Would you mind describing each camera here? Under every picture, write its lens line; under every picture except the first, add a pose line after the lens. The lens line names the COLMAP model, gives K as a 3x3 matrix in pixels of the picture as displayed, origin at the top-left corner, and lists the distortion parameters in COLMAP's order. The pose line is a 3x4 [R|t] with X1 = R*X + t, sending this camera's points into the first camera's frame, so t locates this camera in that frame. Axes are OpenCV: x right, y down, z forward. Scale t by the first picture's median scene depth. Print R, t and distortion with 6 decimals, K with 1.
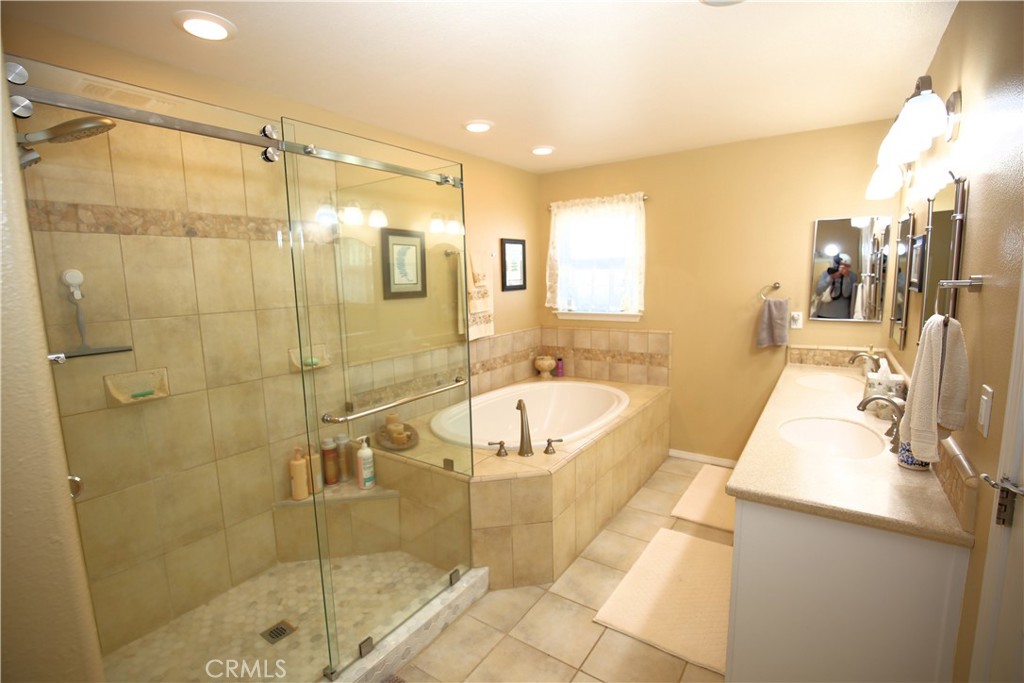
lens RADIAL K [[470.5, 0, 507.7], [0, 470.5, 343.6], [0, 0, 1]] dist [-0.037937, 0.007274]
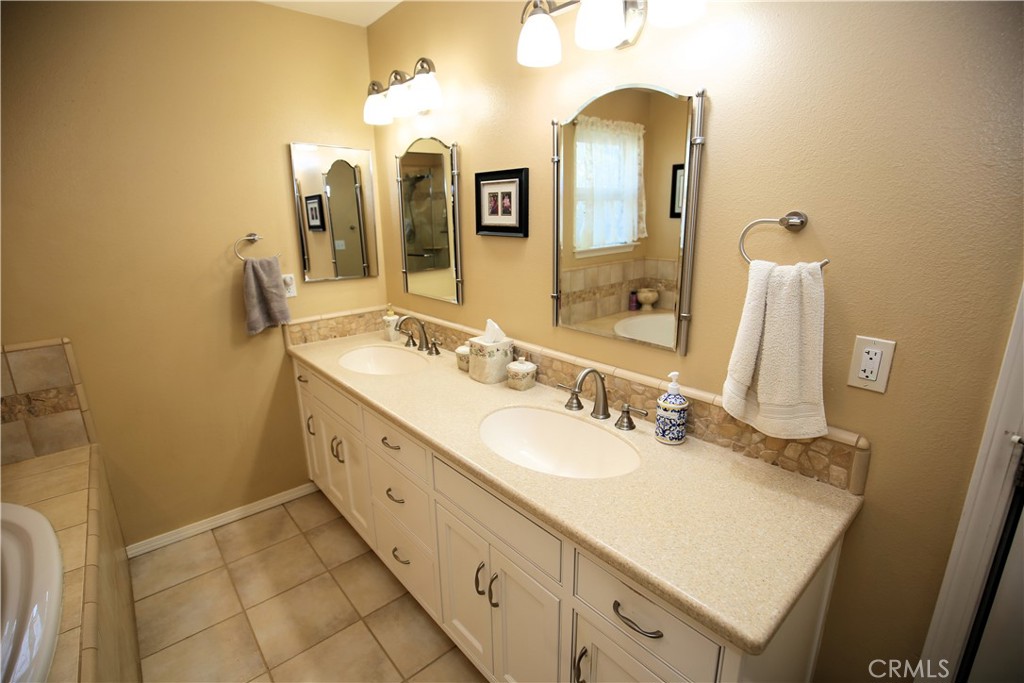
lens RADIAL K [[470.5, 0, 507.7], [0, 470.5, 343.6], [0, 0, 1]] dist [-0.037937, 0.007274]
pose [[0.245794, -0.230926, 0.941413, 0.008371], [0.141145, 0.969383, 0.200936, -0.060573], [-0.958991, 0.083487, 0.270862, 0.490983]]
